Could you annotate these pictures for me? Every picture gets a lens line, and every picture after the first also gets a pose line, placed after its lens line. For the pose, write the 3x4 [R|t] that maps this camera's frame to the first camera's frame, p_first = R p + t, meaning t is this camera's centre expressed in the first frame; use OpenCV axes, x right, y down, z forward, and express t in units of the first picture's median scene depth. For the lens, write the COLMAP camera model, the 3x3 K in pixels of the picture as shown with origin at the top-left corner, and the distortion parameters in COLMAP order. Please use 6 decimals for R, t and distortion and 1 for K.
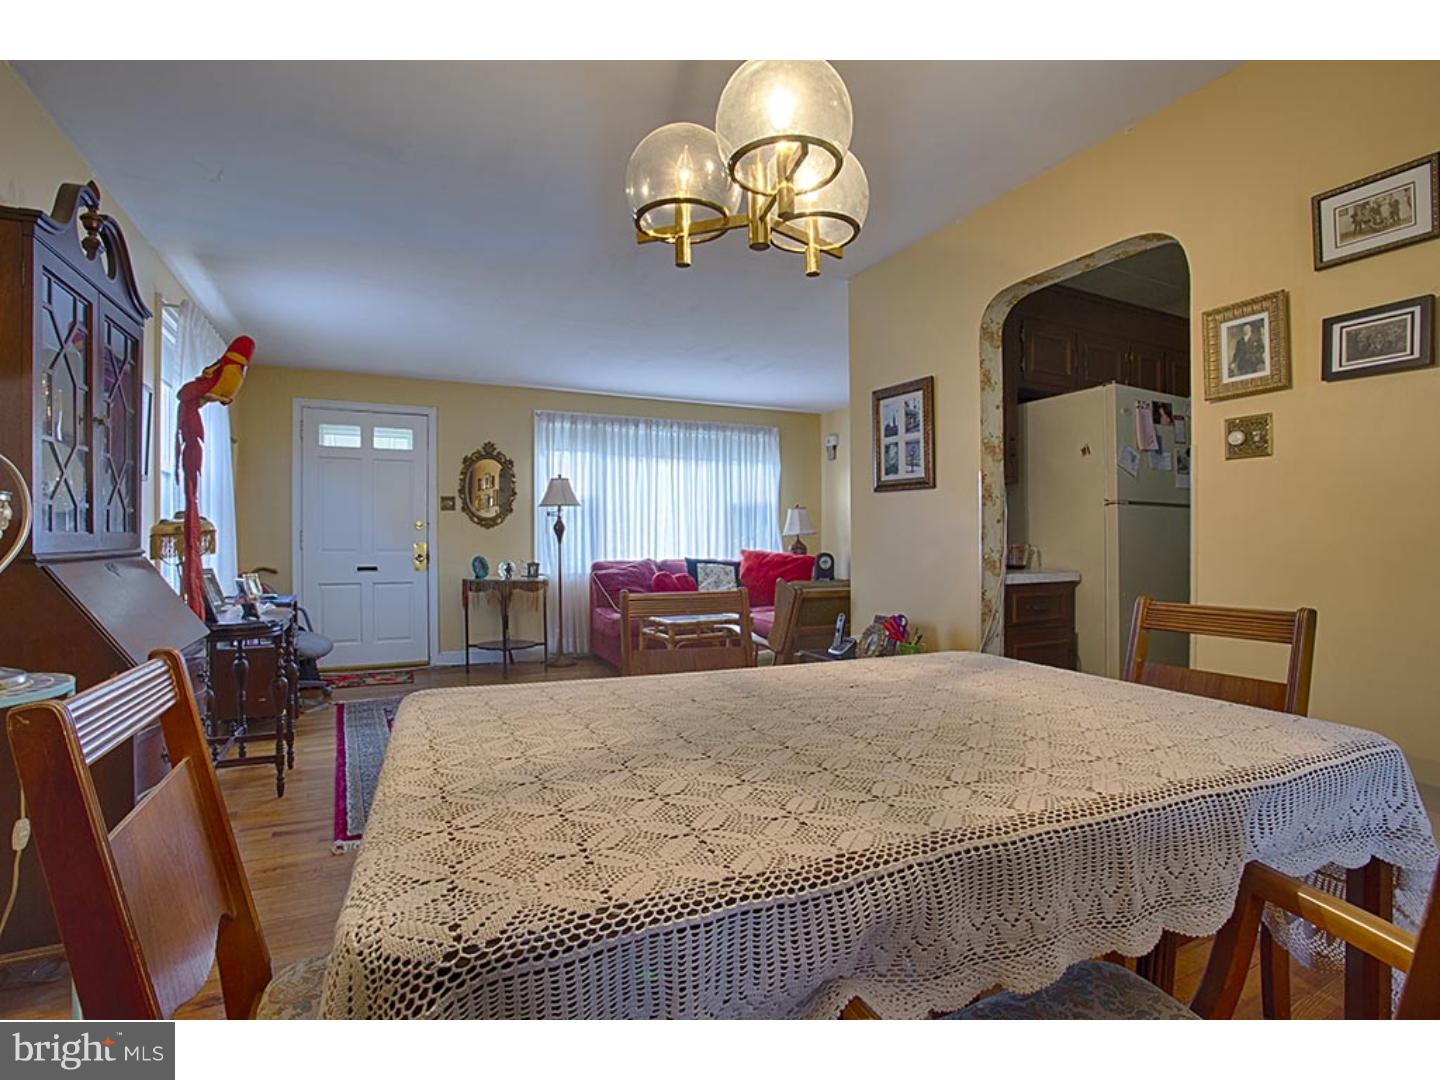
lens RADIAL K [[719.9, 0, 693.5], [0, 719.9, 542.8], [0, 0, 1]] dist [-0.036260, 0.011564]
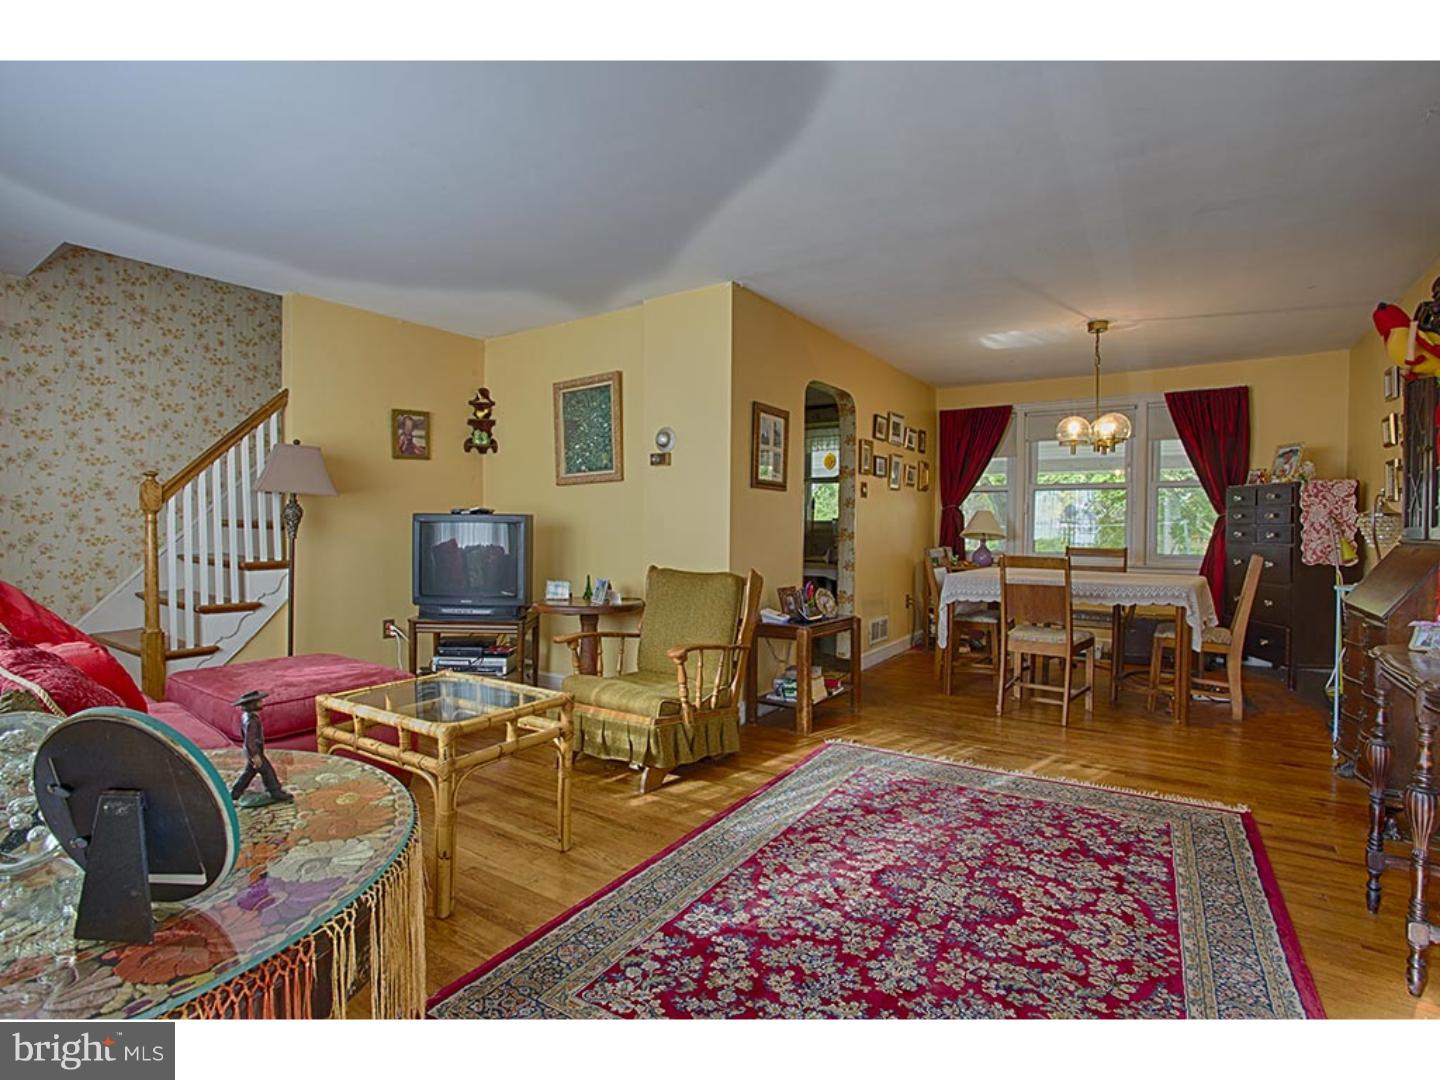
lens RADIAL K [[719.9, 0, 719.6], [0, 719.9, 540.0], [0, 0, 1]] dist [-0.036260, 0.011564]
pose [[-0.526495, -0.019161, 0.849962, -0.359735], [-0.001123, 0.999761, 0.021843, -0.004489], [-0.850178, 0.010545, -0.526390, 0.825524]]
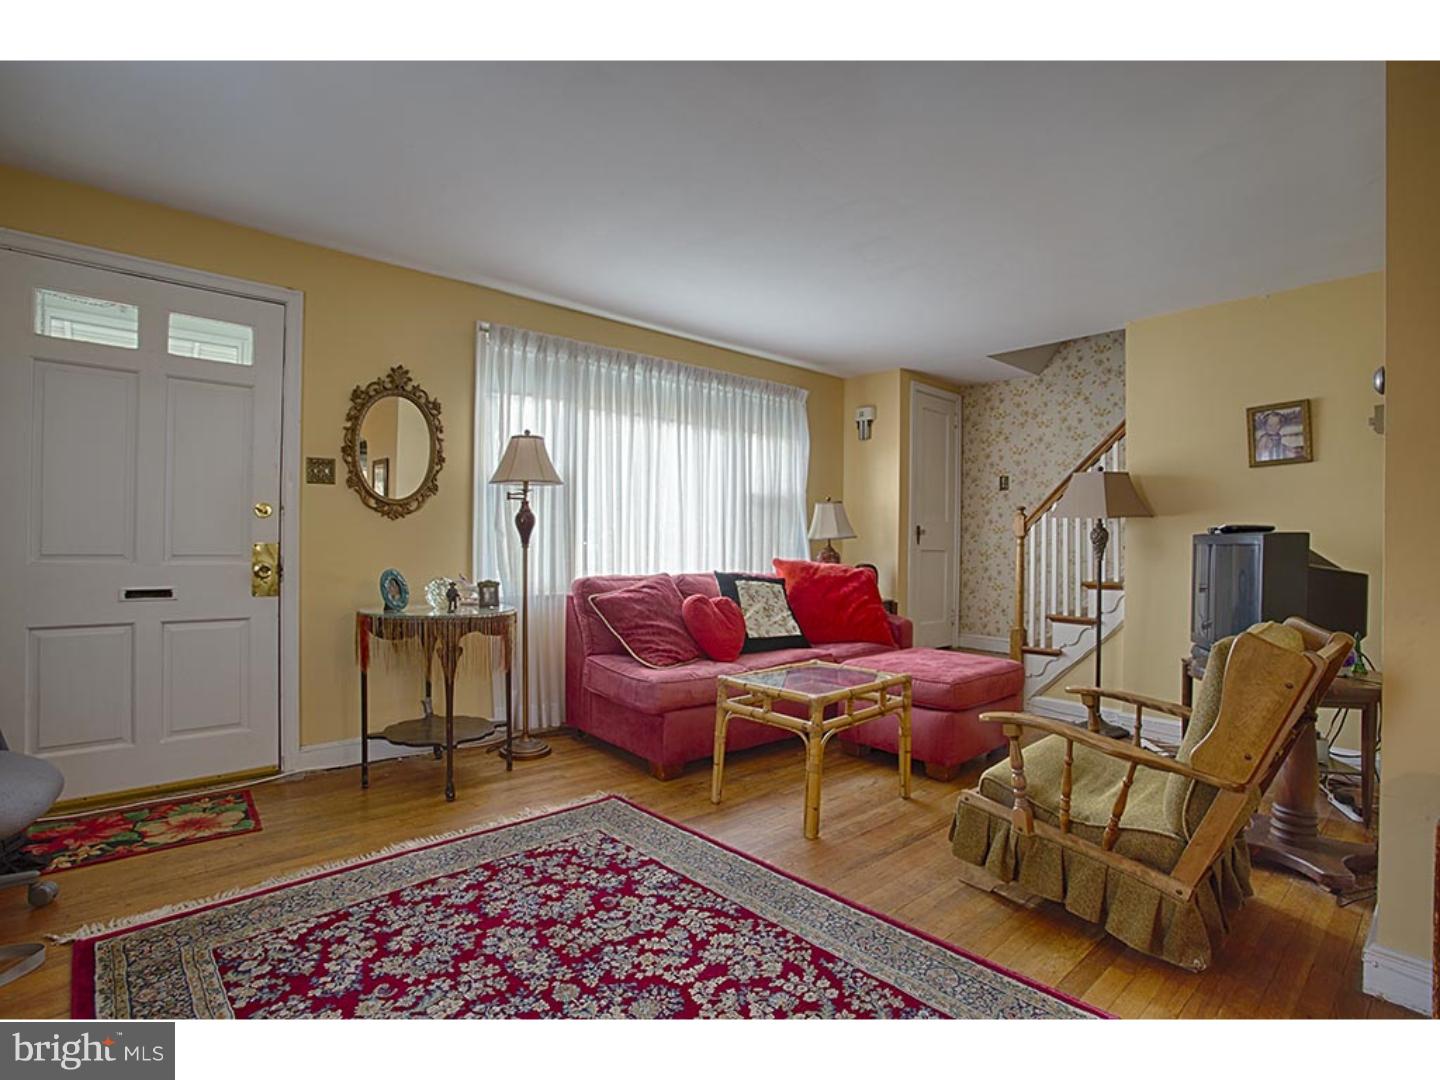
lens RADIAL K [[719.9, 0, 713.4], [0, 719.9, 543.7], [0, 0, 1]] dist [-0.036260, 0.011564]
pose [[0.961947, 0.012816, 0.272935, -0.193637], [-0.011532, 0.999914, -0.006309, -0.000175], [-0.272992, 0.002921, 0.962012, 0.381146]]
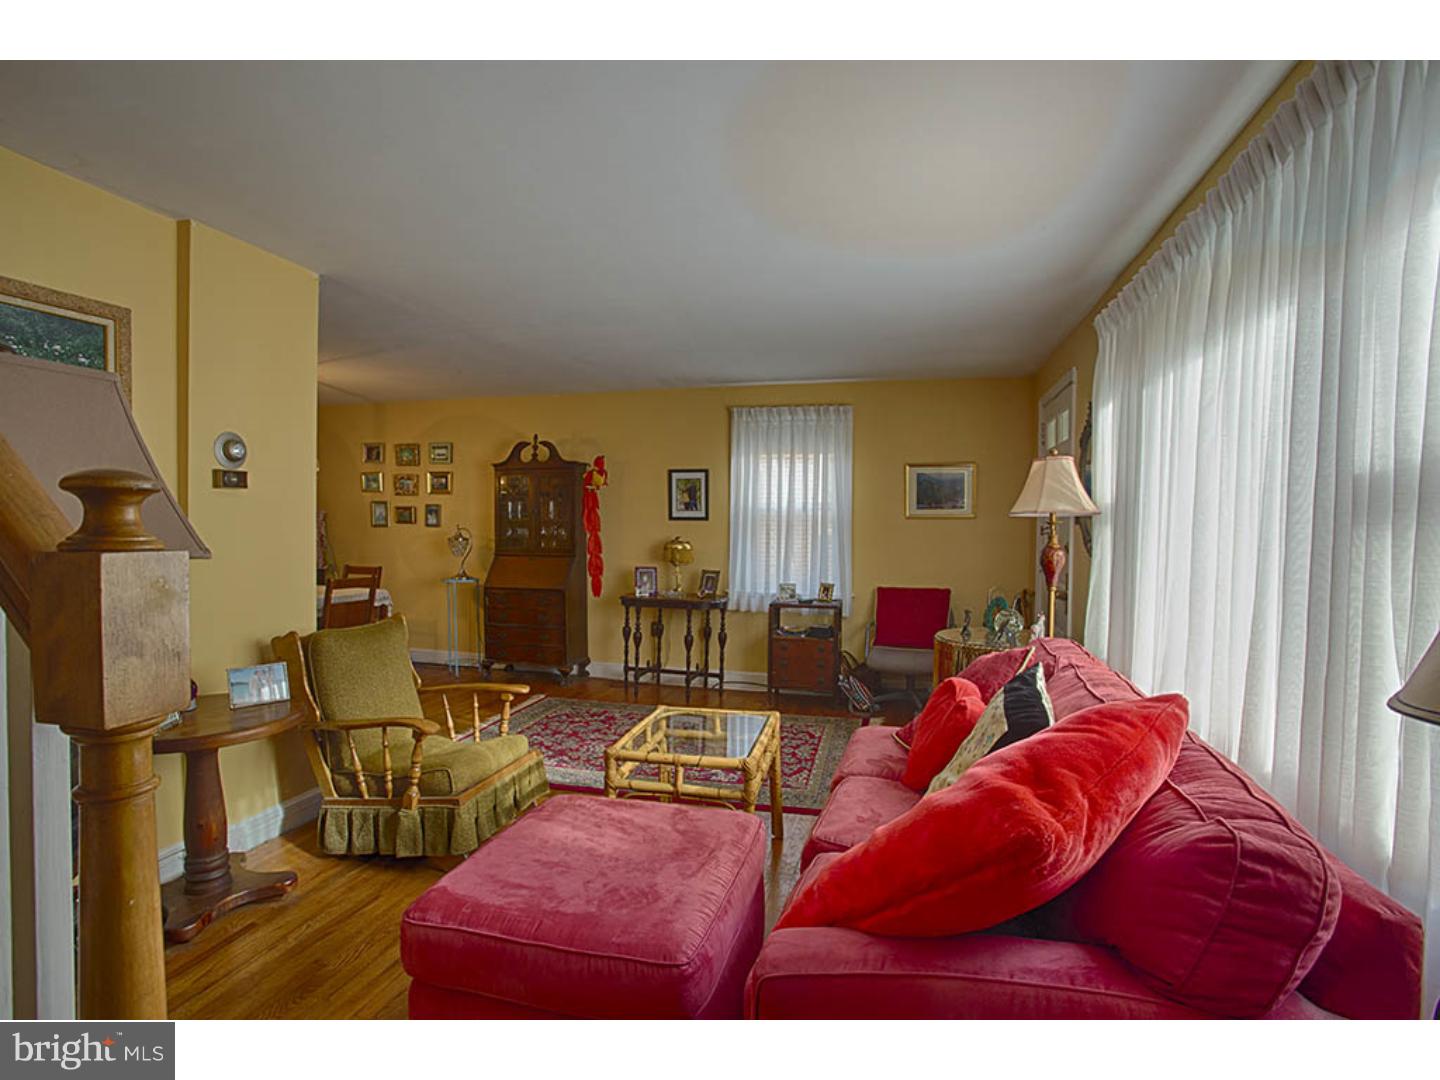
lens RADIAL K [[719.9, 0, 720.4], [0, 719.9, 550.3], [0, 0, 1]] dist [-0.036260, 0.011564]
pose [[-0.638790, 0.024018, -0.769006, 0.248496], [-0.006947, 0.999292, 0.036982, -0.032532], [0.769350, 0.028966, -0.638171, 1.001736]]
